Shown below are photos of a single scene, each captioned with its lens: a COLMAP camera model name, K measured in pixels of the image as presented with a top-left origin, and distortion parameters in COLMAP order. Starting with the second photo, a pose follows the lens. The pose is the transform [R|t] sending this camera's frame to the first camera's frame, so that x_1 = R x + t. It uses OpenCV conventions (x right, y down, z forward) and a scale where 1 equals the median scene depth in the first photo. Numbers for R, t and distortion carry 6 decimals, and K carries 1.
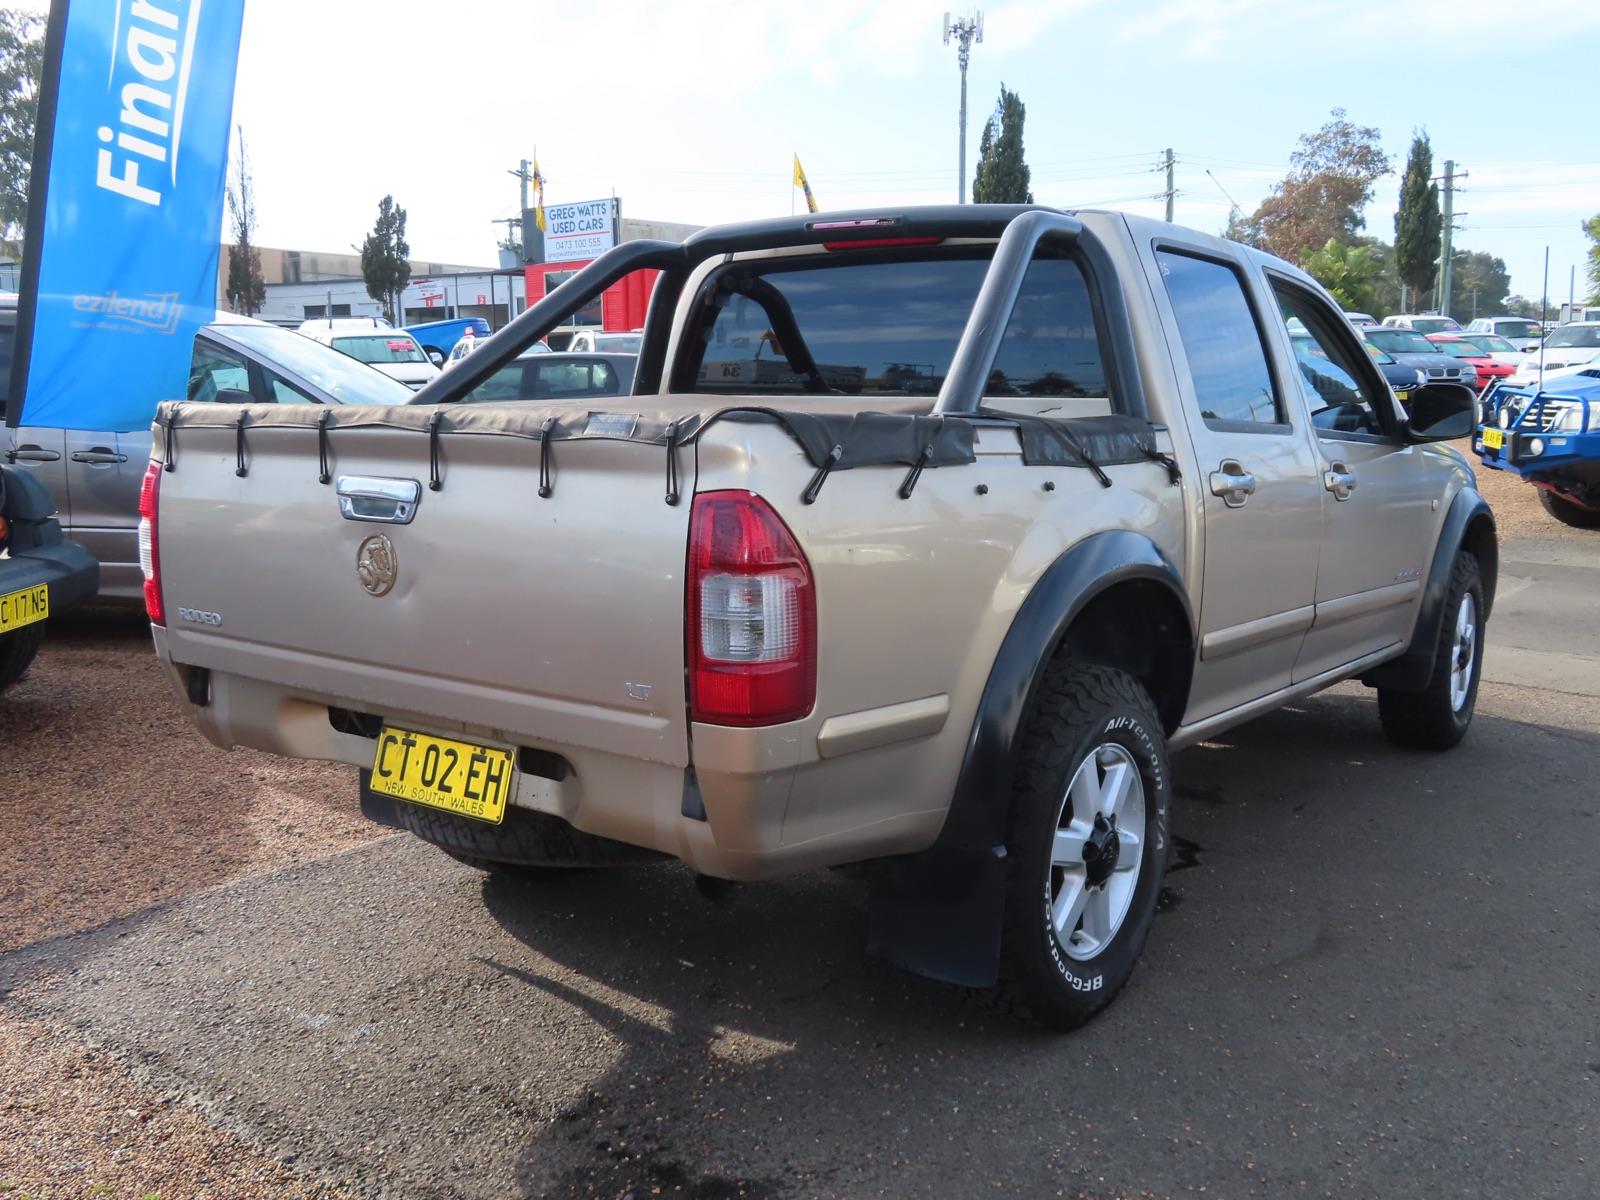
lens RADIAL K [[1482.4, 0, 789.6], [0, 1482.4, 605.3], [0, 0, 1]] dist [-0.028014, 0.014471]
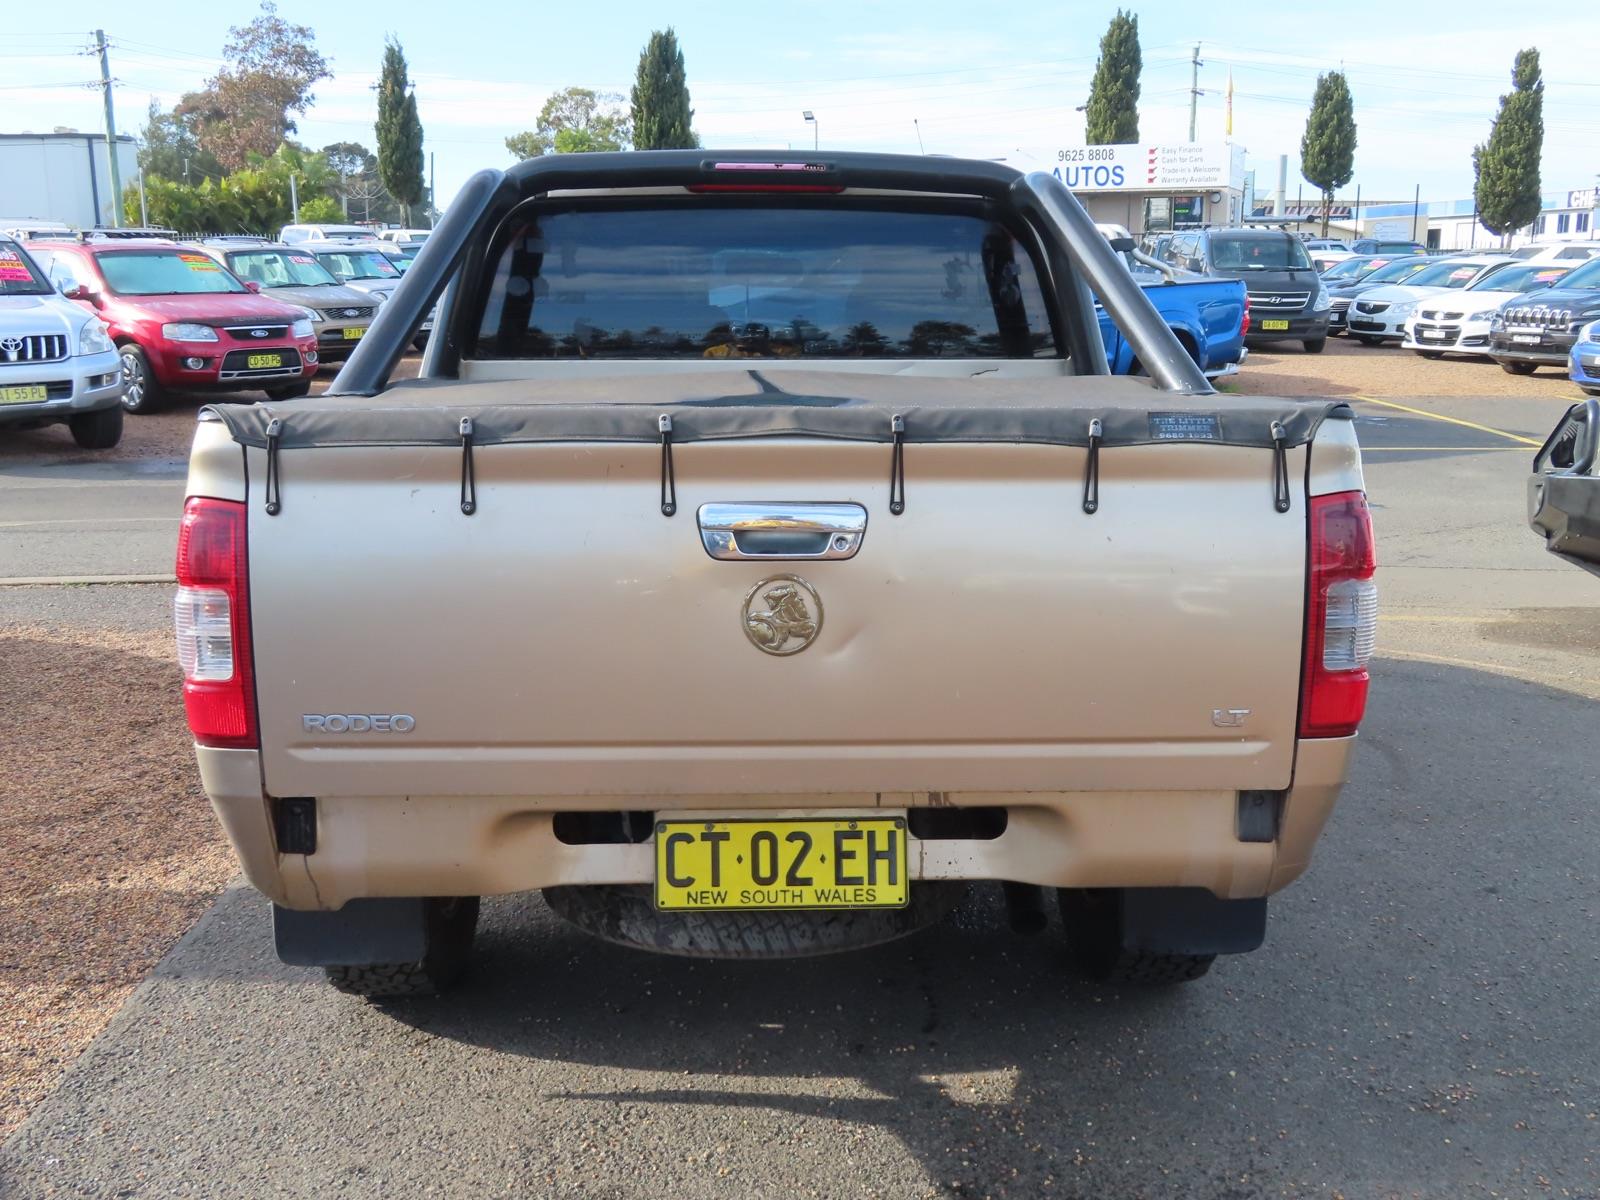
lens RADIAL K [[1572.3, 0, 793.7], [0, 1572.3, 607.3], [0, 0, 1]] dist [-0.020443, 0.010409]
pose [[0.778612, -0.122319, 0.615468, -0.668740], [0.093360, 0.992482, 0.079140, -0.082314], [-0.620521, -0.004159, 0.784179, 0.302986]]
